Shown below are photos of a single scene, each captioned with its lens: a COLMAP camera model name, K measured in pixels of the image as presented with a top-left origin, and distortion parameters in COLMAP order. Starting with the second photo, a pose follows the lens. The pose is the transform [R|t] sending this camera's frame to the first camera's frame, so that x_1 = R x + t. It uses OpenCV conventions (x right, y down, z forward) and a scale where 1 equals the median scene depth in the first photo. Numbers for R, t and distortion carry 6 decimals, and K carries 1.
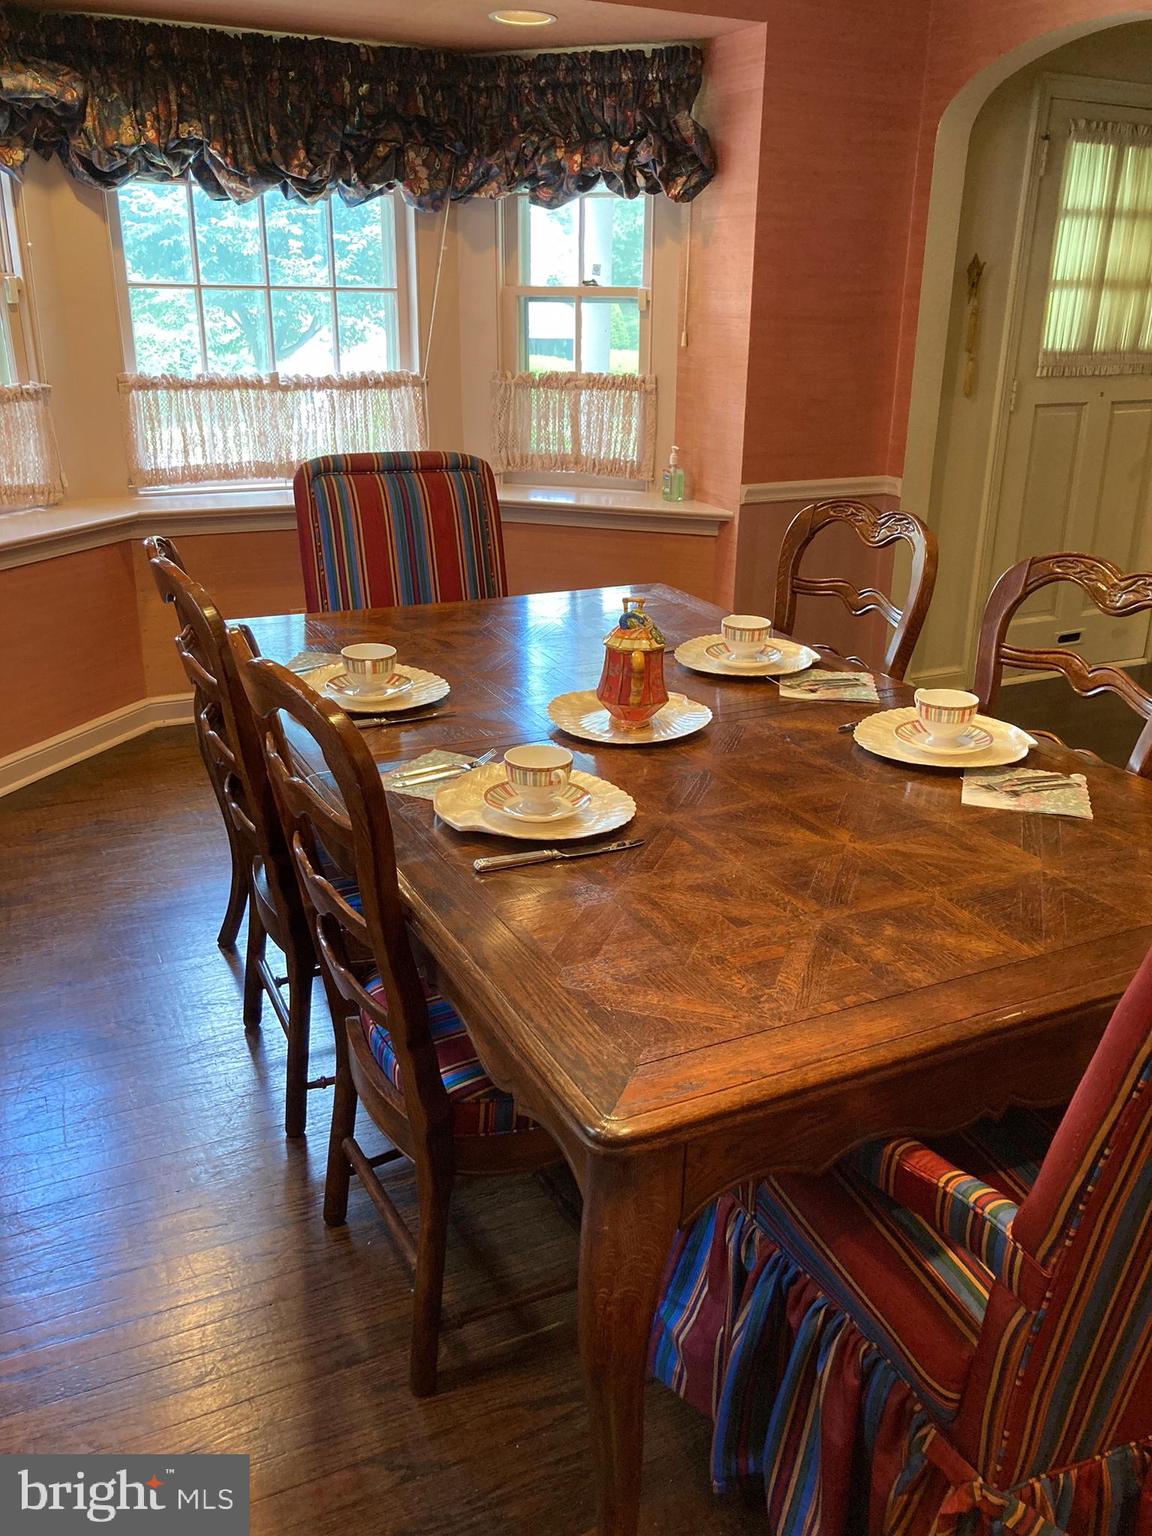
lens RADIAL K [[1266.0, 0, 576.0], [0, 1266.0, 768.0], [0, 0, 1]] dist [0.055628, -0.067437]
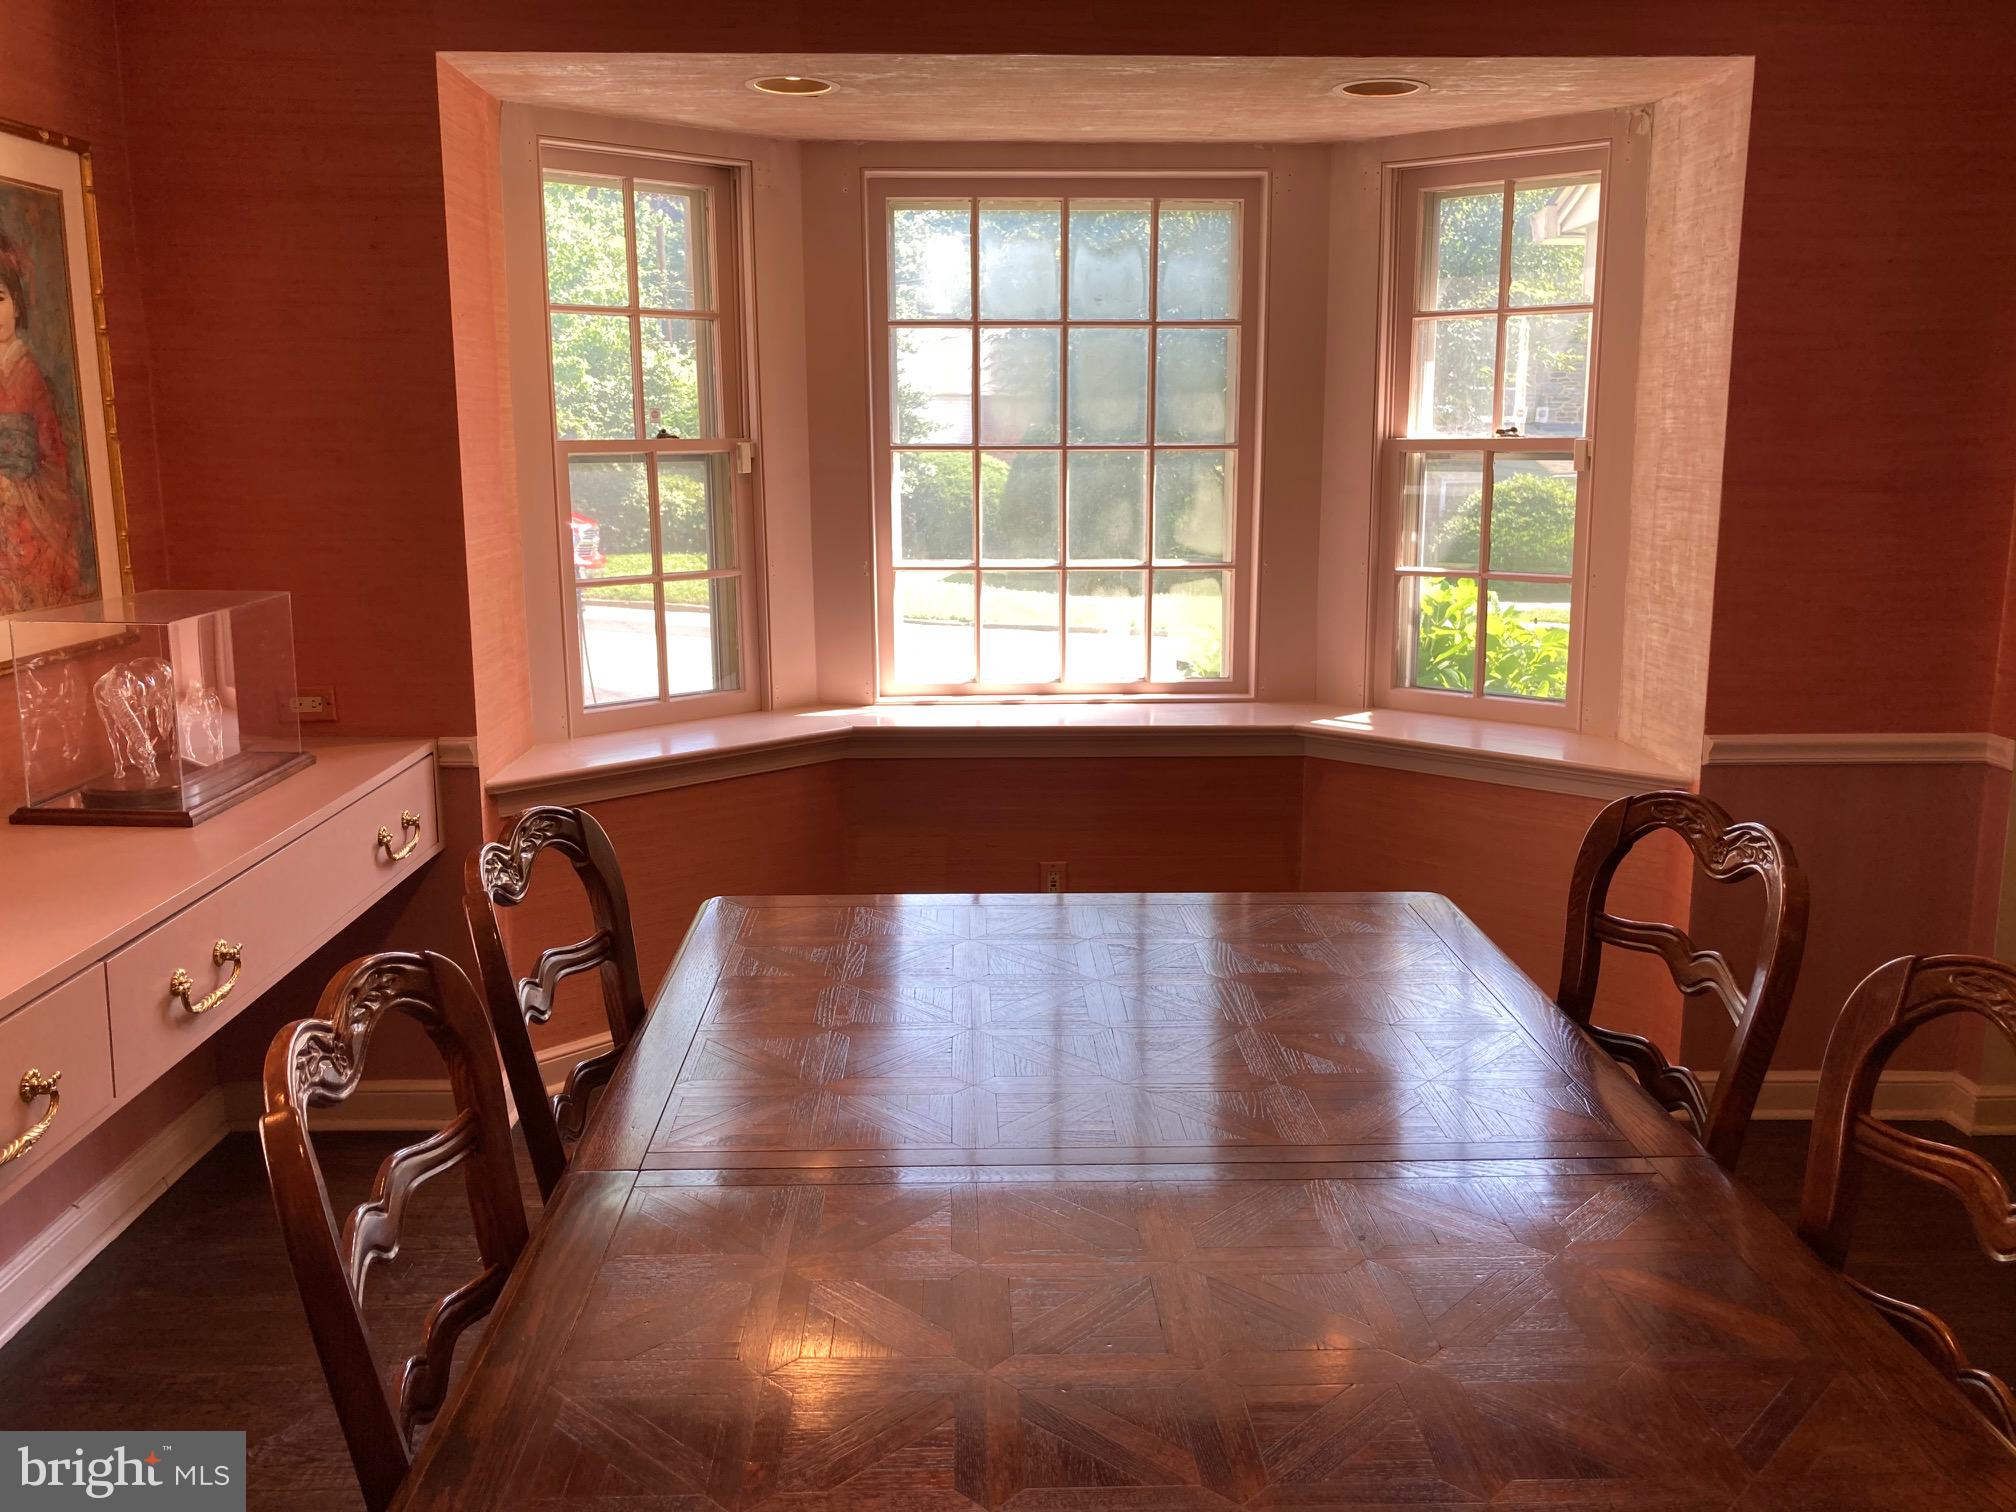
lens RADIAL K [[1661.6, 0, 1008.0], [0, 1661.6, 756.0], [0, 0, 1]] dist [0.055628, -0.067437]
pose [[0.919604, 0.067617, -0.386983, 0.149357], [-0.132678, 0.980652, -0.143939, -0.053290], [0.369763, 0.183711, 0.910783, 0.134980]]
